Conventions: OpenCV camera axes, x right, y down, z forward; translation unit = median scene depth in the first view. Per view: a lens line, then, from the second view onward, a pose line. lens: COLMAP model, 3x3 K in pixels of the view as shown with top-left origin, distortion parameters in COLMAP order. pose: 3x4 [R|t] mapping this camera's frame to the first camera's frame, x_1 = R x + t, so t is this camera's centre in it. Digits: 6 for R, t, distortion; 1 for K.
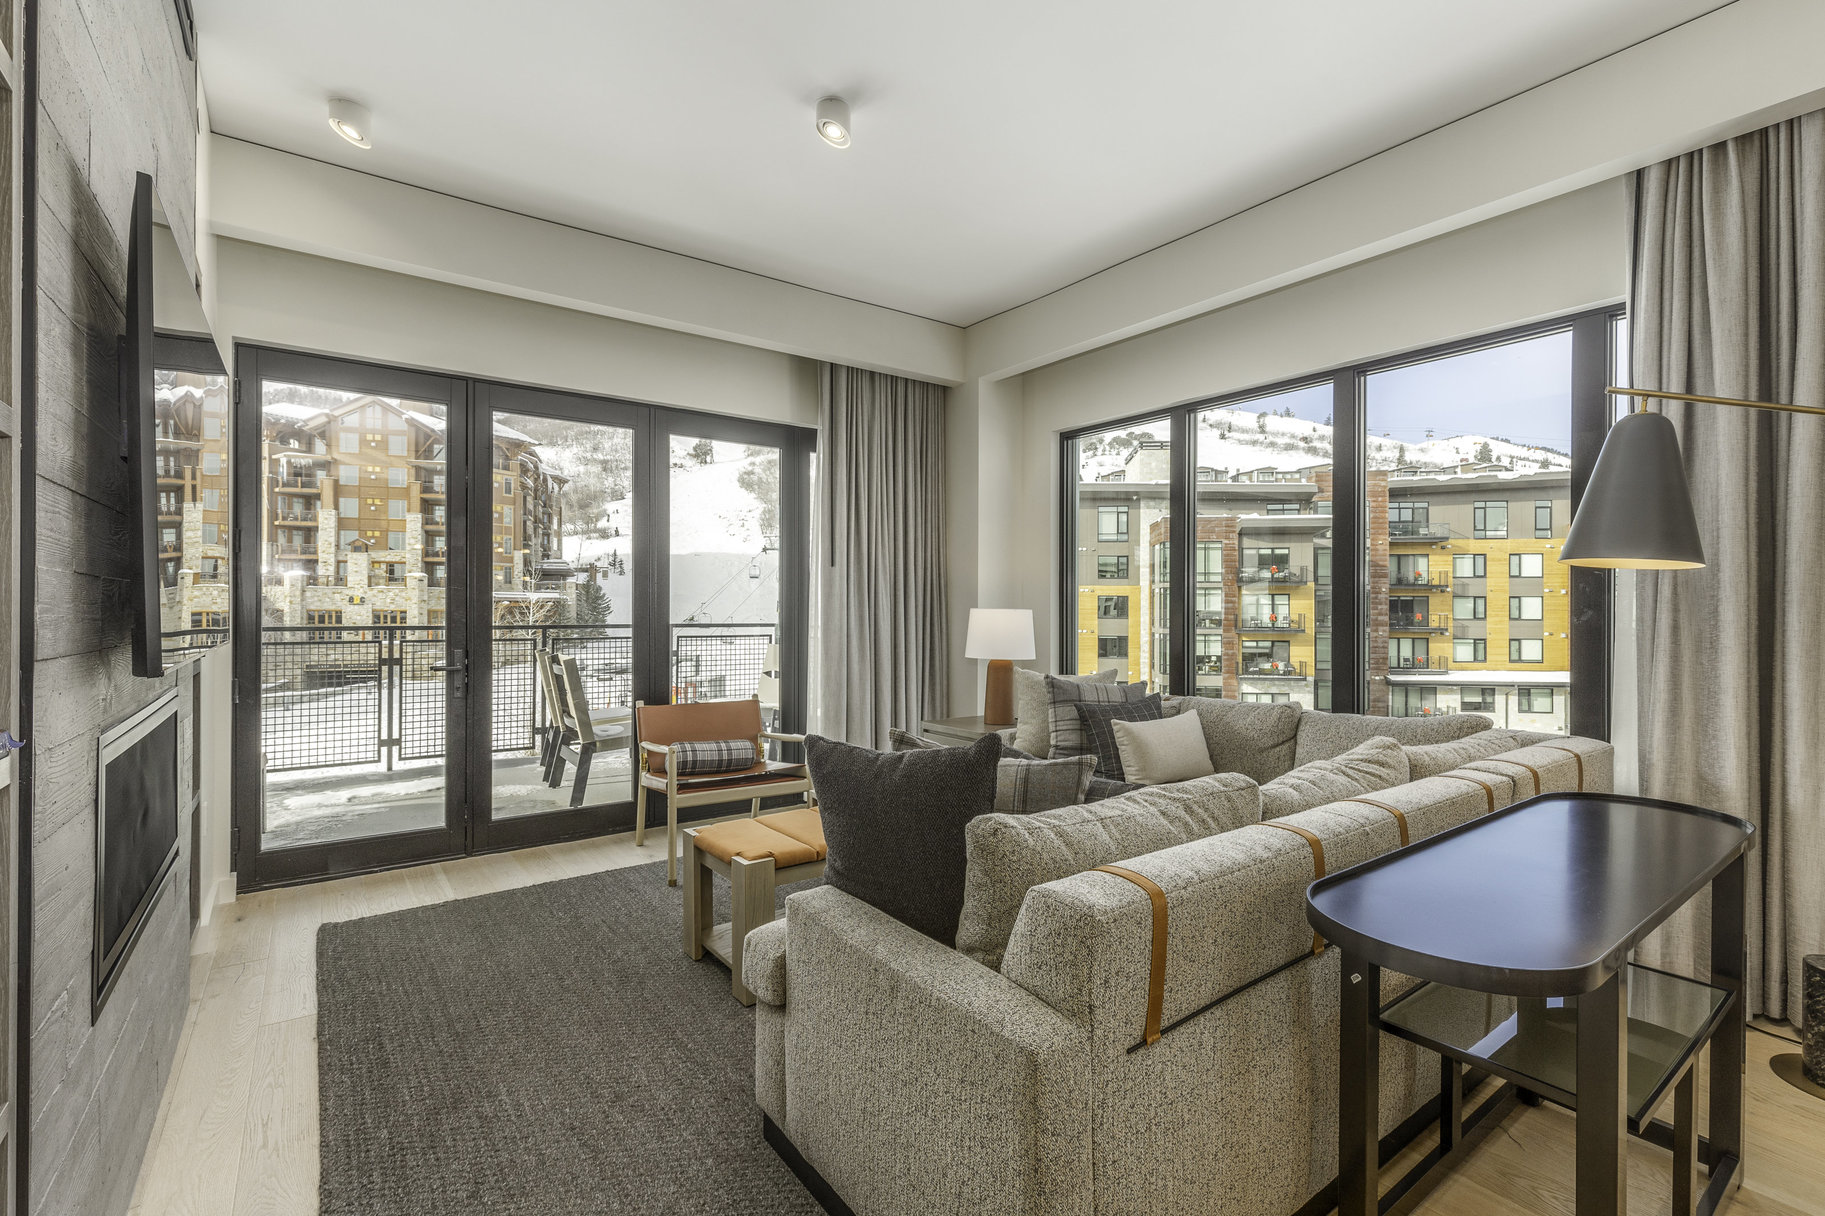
lens RADIAL K [[823.1, 0, 927.3], [0, 823.1, 604.6], [0, 0, 1]] dist [0.011230, -0.002975]
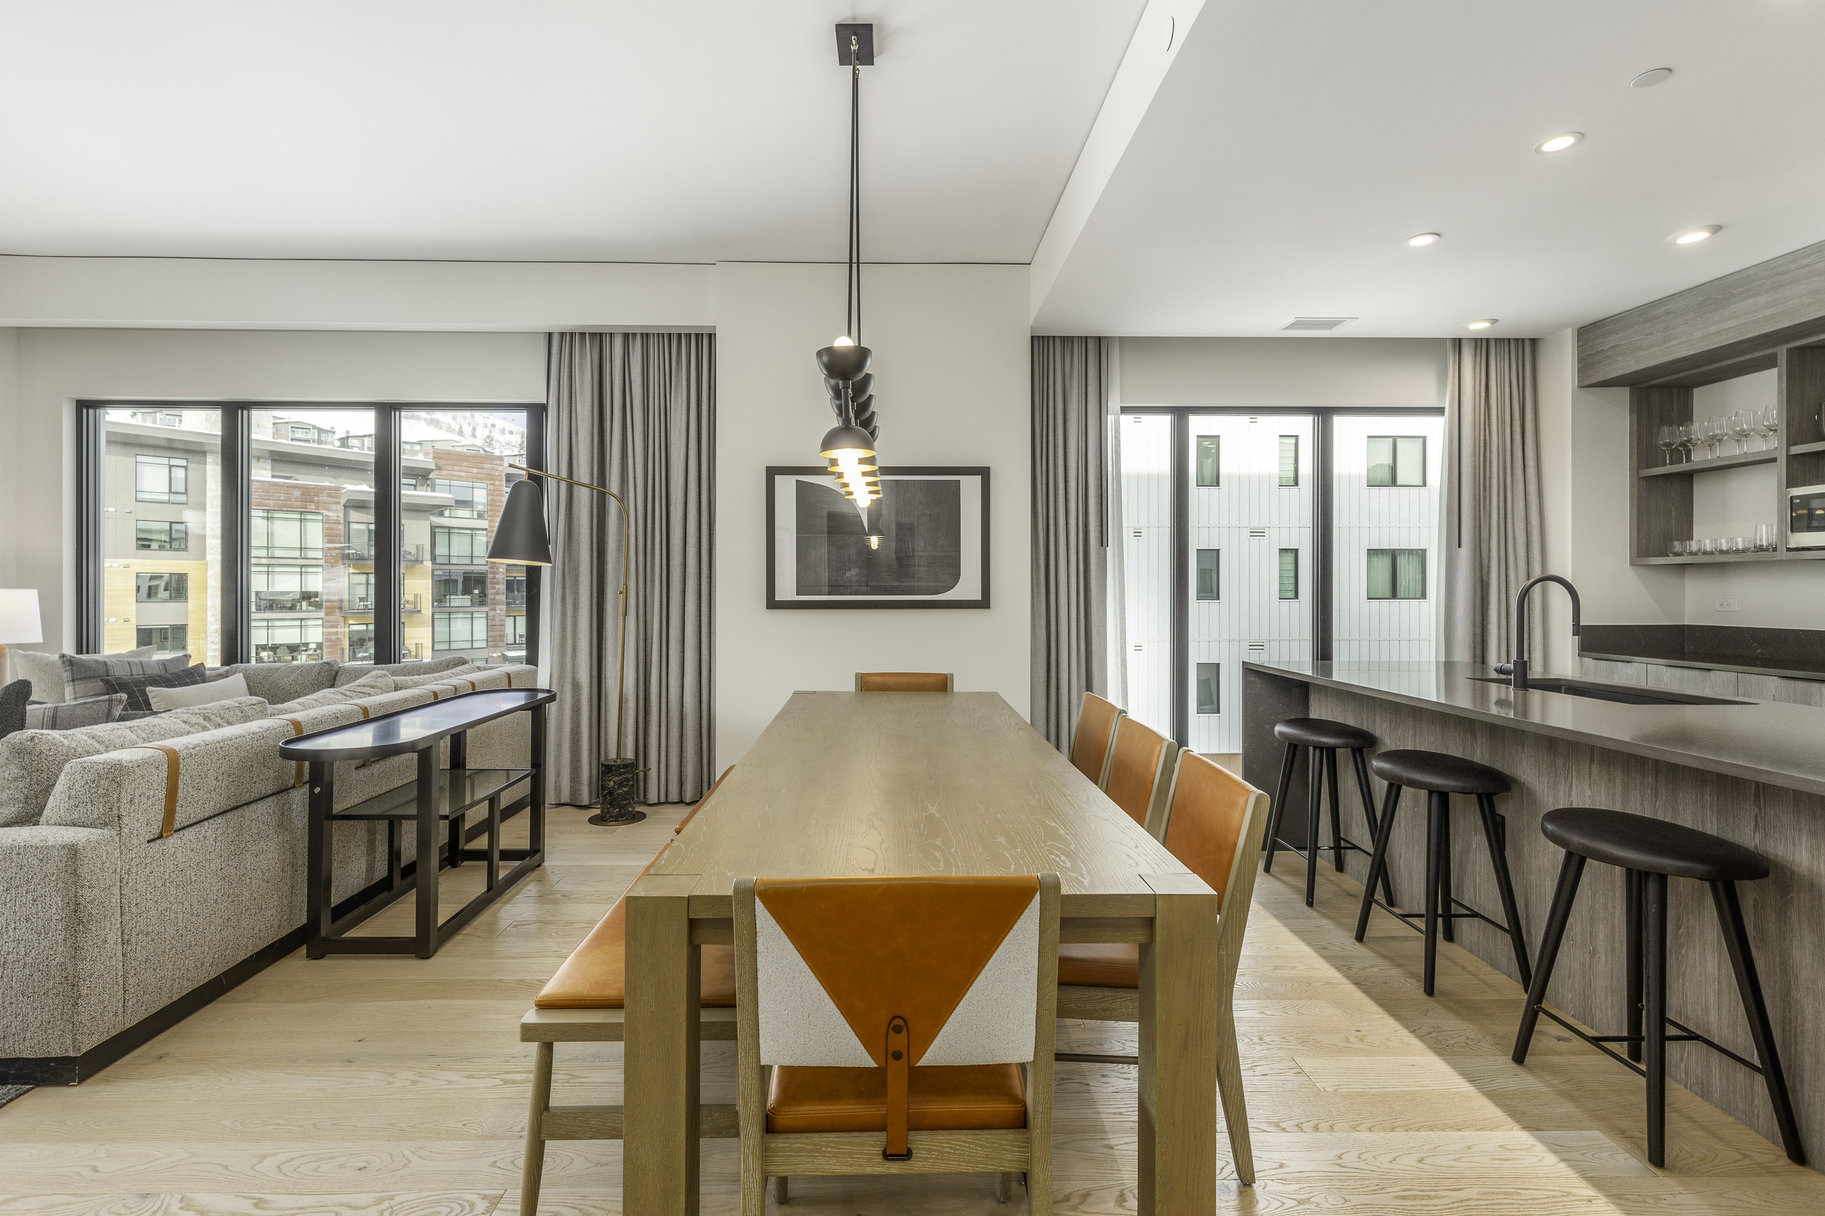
lens RADIAL K [[823.1, 0, 898.0], [0, 823.1, 588.9], [0, 0, 1]] dist [0.011230, -0.002975]
pose [[0.584178, -0.004004, 0.811616, -0.005001], [-0.000552, 0.999986, 0.005330, -0.000036], [-0.811625, -0.003562, 0.584168, -0.025983]]
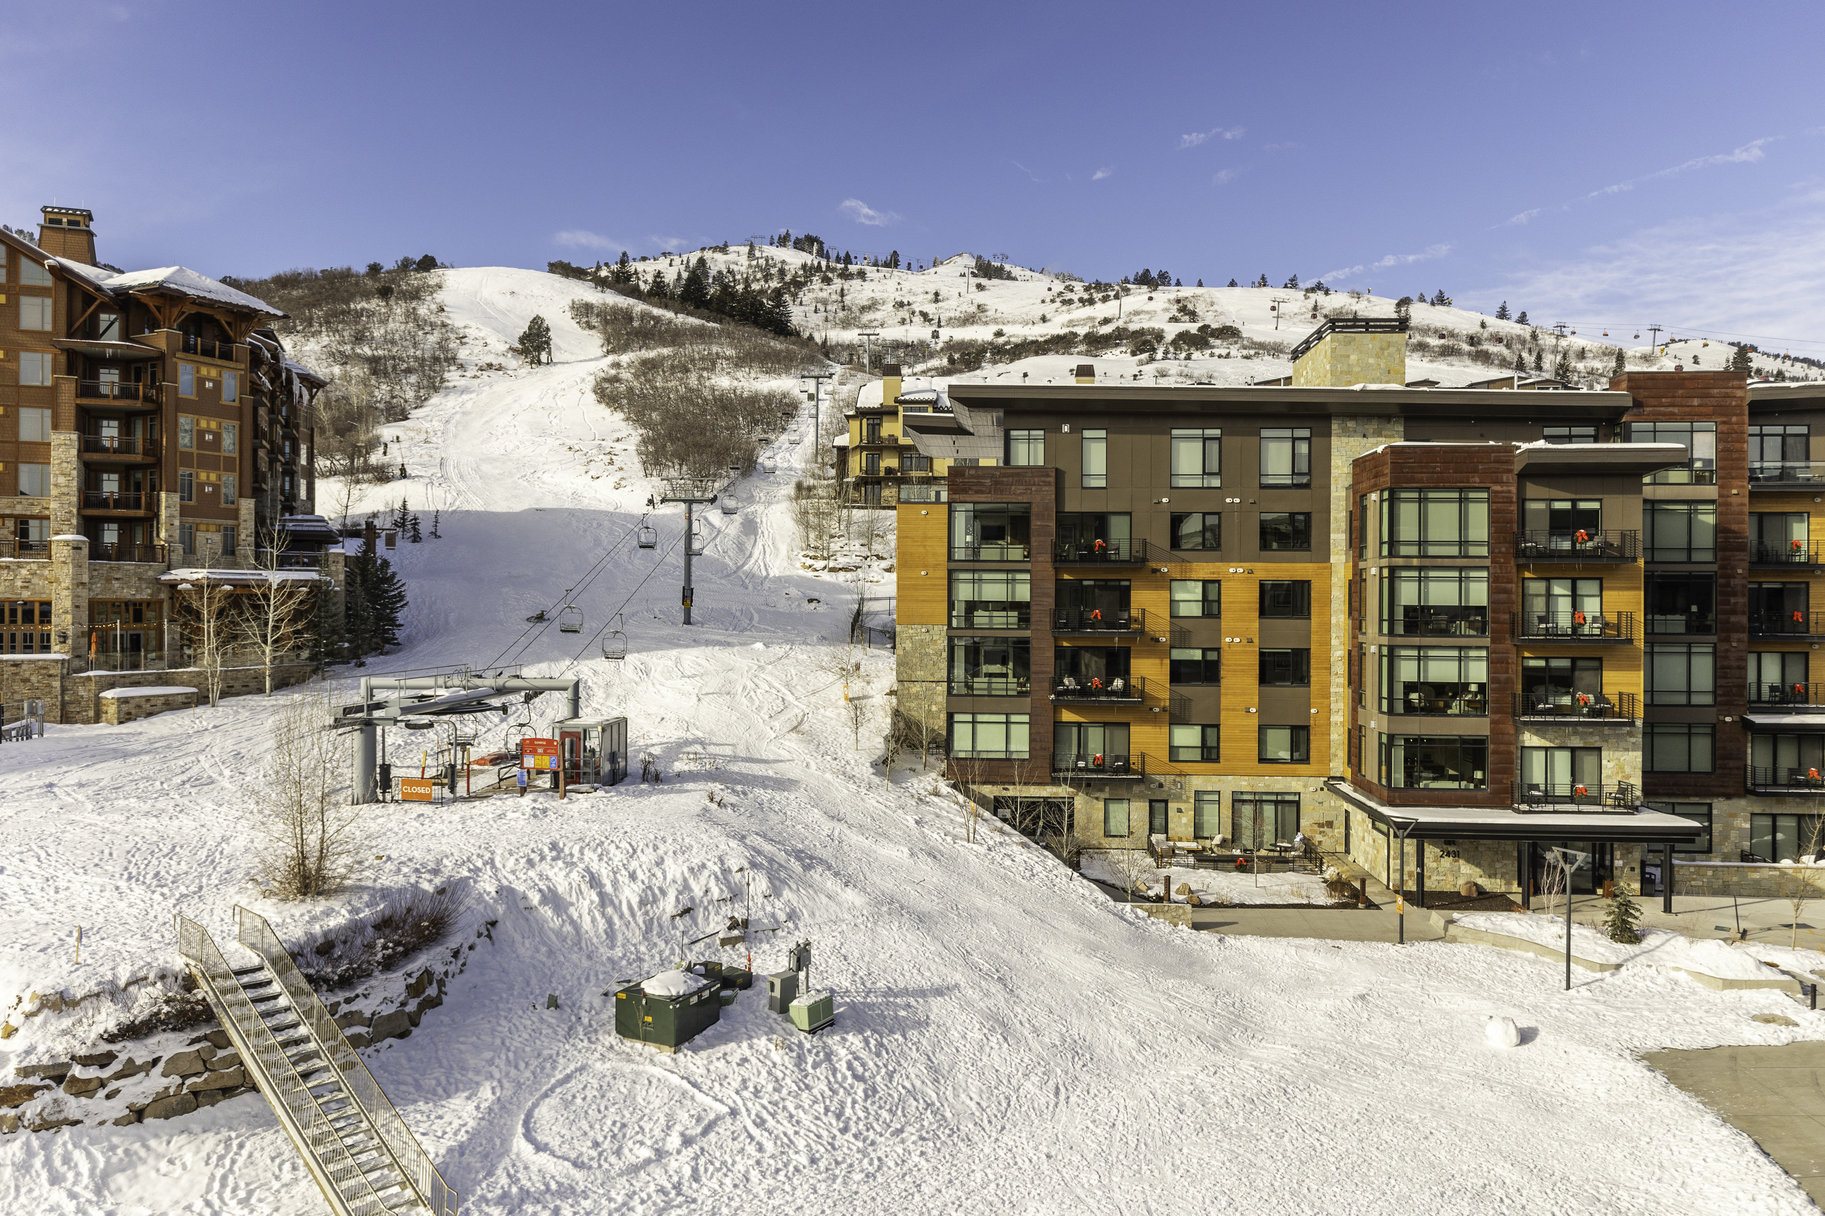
lens RADIAL K [[1241.1, 0, 923.9], [0, 1241.1, 612.3], [0, 0, 1]] dist [0.002763, -0.010815]
pose [[0.998391, 0.002068, 0.056664, -0.095774], [-0.003034, 0.999851, 0.016973, -0.002006], [-0.056620, -0.017117, 0.998249, 0.135508]]
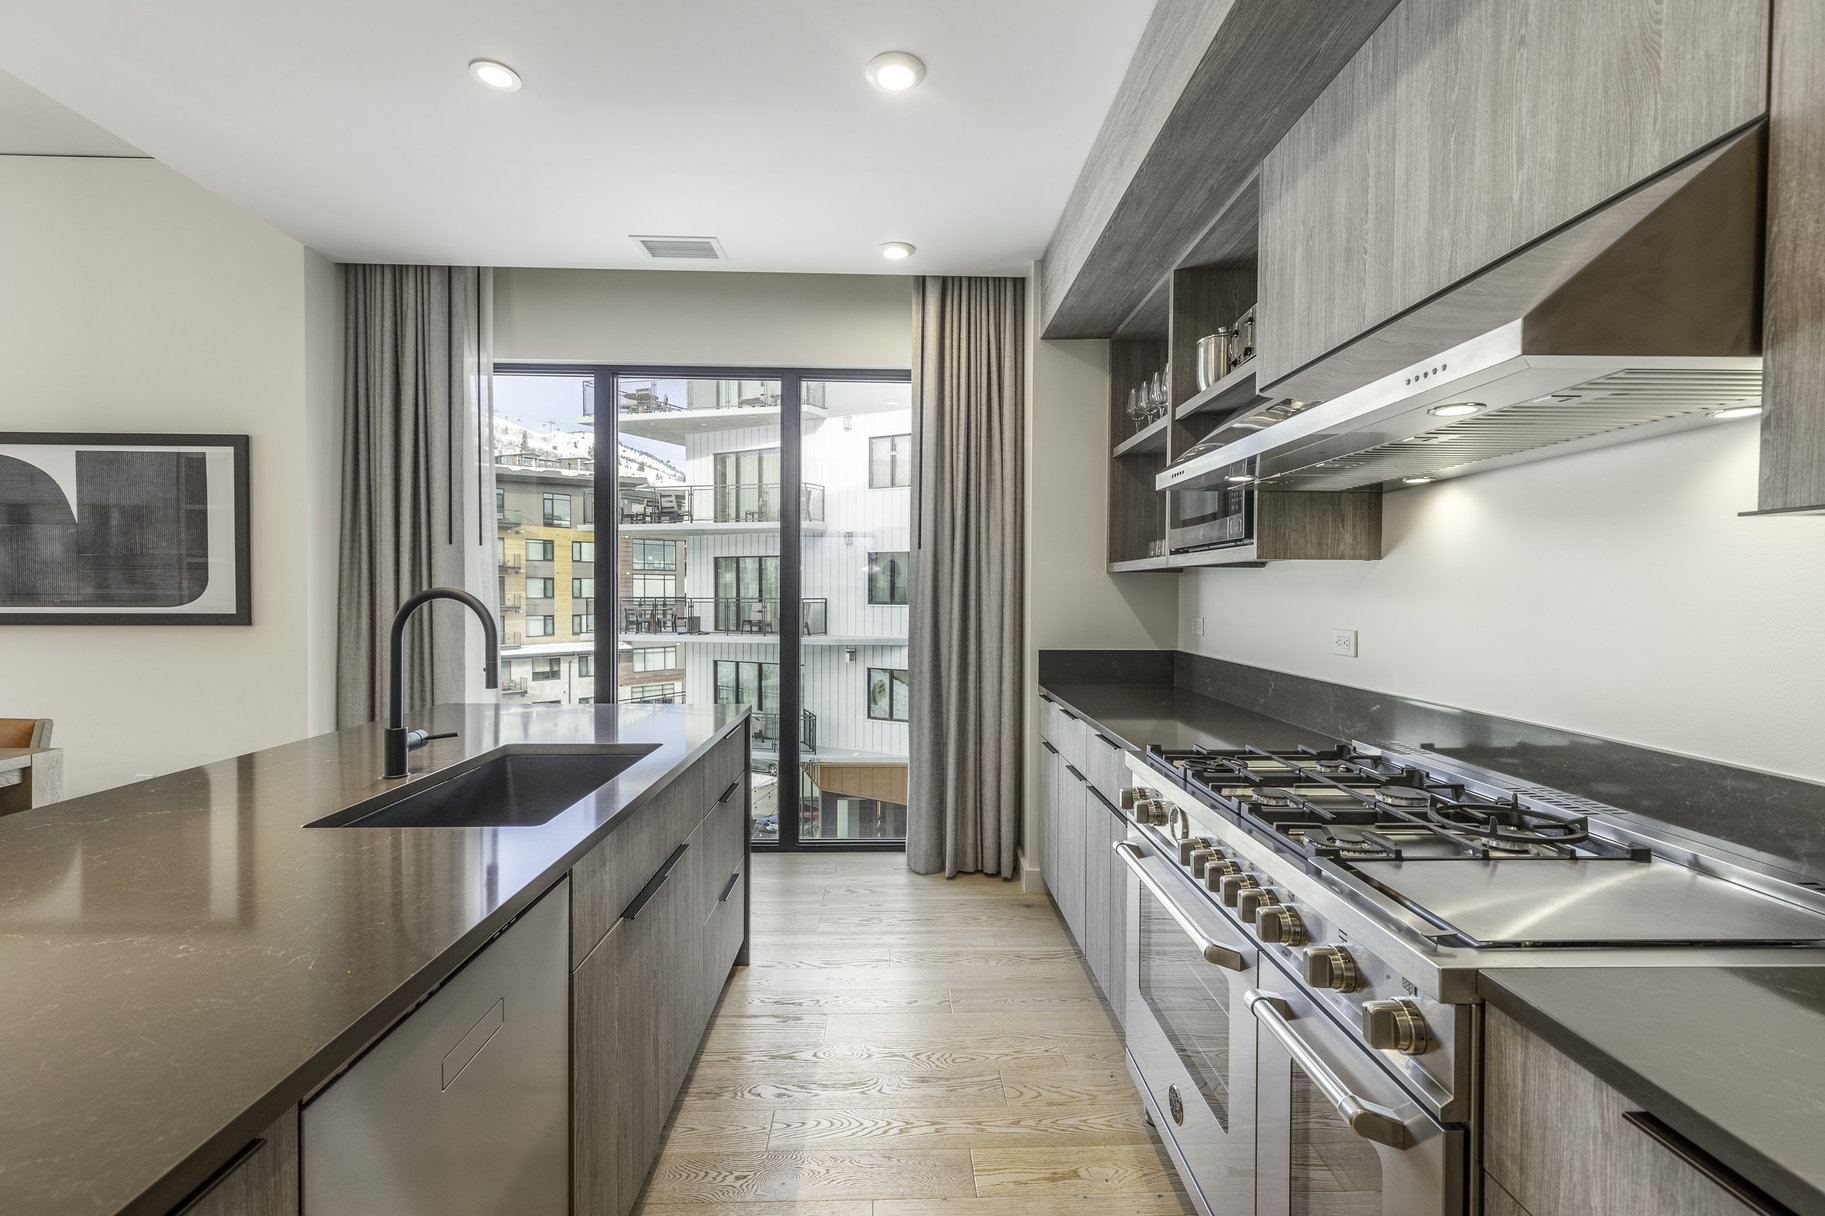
lens RADIAL K [[823.1, 0, 915.0], [0, 823.1, 601.0], [0, 0, 1]] dist [0.011230, -0.002975]
pose [[0.576878, -0.010832, 0.816759, 0.039175], [-0.005965, 0.999830, 0.017473, -0.000760], [-0.816809, -0.014952, 0.576715, -0.057106]]
